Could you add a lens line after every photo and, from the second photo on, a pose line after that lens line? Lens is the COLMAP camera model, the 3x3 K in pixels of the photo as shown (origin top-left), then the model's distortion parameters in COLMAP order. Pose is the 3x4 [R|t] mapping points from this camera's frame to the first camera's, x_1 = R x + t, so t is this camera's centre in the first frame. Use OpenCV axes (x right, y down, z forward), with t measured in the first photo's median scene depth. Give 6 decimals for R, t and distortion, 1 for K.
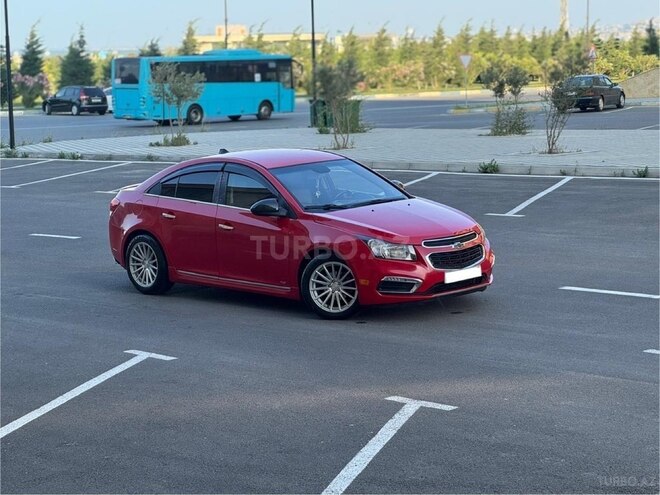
lens RADIAL K [[1437.6, 0, 330.0], [0, 1437.6, 247.5], [0, 0, 1]] dist [0.030382, 0.697727]
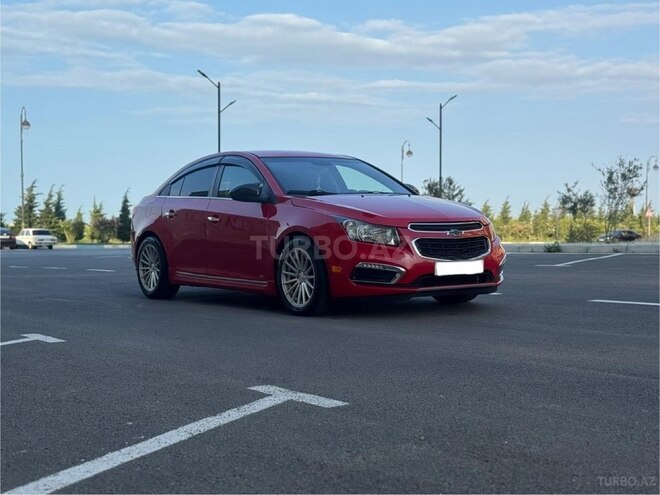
lens RADIAL K [[881.7, 0, 329.9], [0, 881.7, 235.9], [0, 0, 1]] dist [0.118917, -0.041252]
pose [[0.985919, 0.017917, -0.166261, 0.091888], [-0.038058, 0.992194, -0.118758, 0.057605], [0.162835, 0.123414, 0.978904, 0.427719]]
